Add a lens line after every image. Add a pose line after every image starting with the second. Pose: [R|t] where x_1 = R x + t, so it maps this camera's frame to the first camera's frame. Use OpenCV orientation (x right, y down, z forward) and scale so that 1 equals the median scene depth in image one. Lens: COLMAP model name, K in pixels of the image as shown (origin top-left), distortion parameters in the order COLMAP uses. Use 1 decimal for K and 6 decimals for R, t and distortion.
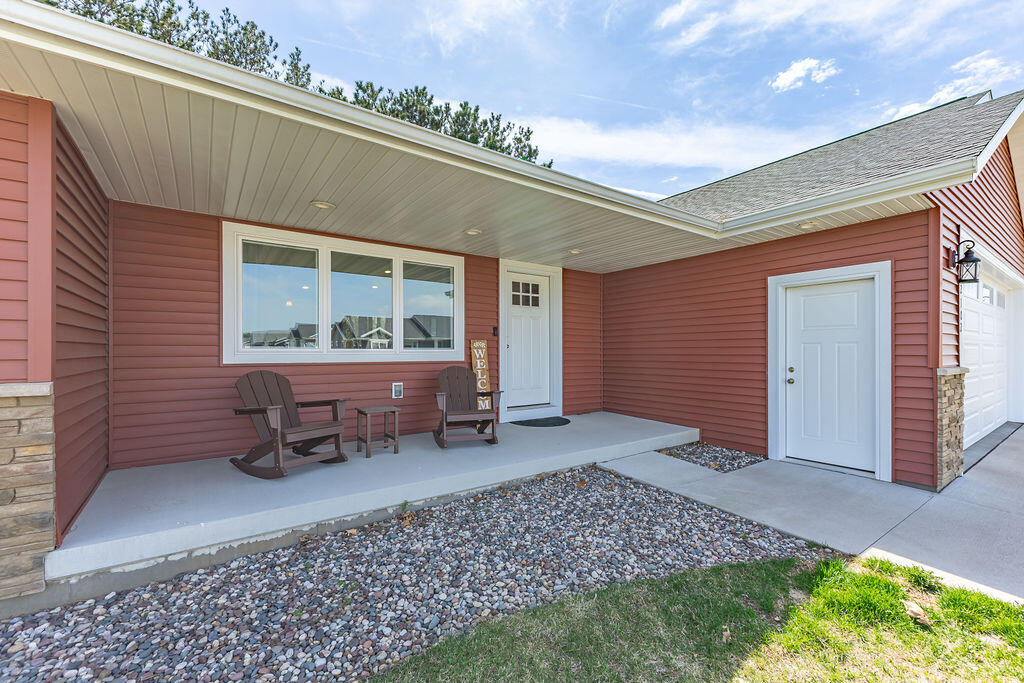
lens RADIAL K [[415.1, 0, 528.4], [0, 415.1, 339.4], [0, 0, 1]] dist [-0.000052, -0.000150]
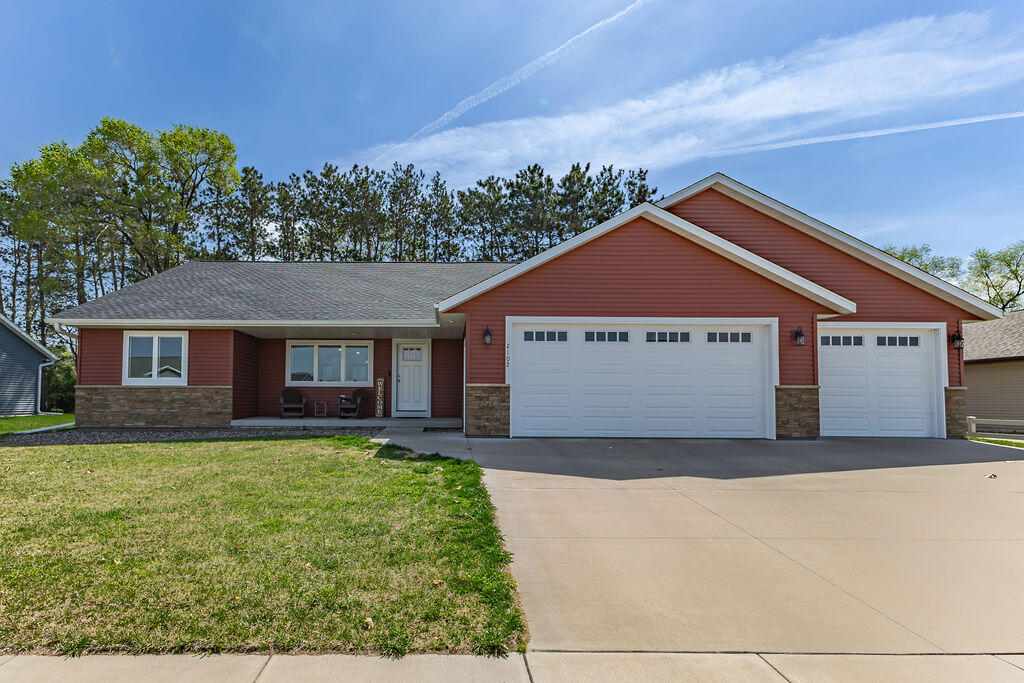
lens RADIAL K [[415.1, 0, 528.4], [0, 415.1, 339.4], [0, 0, 1]] dist [-0.000052, -0.000150]
pose [[0.890716, -0.017721, -0.454215, 0.410011], [-0.002128, 0.999066, -0.043152, -0.023366], [0.454556, 0.039403, 0.889846, -0.175811]]
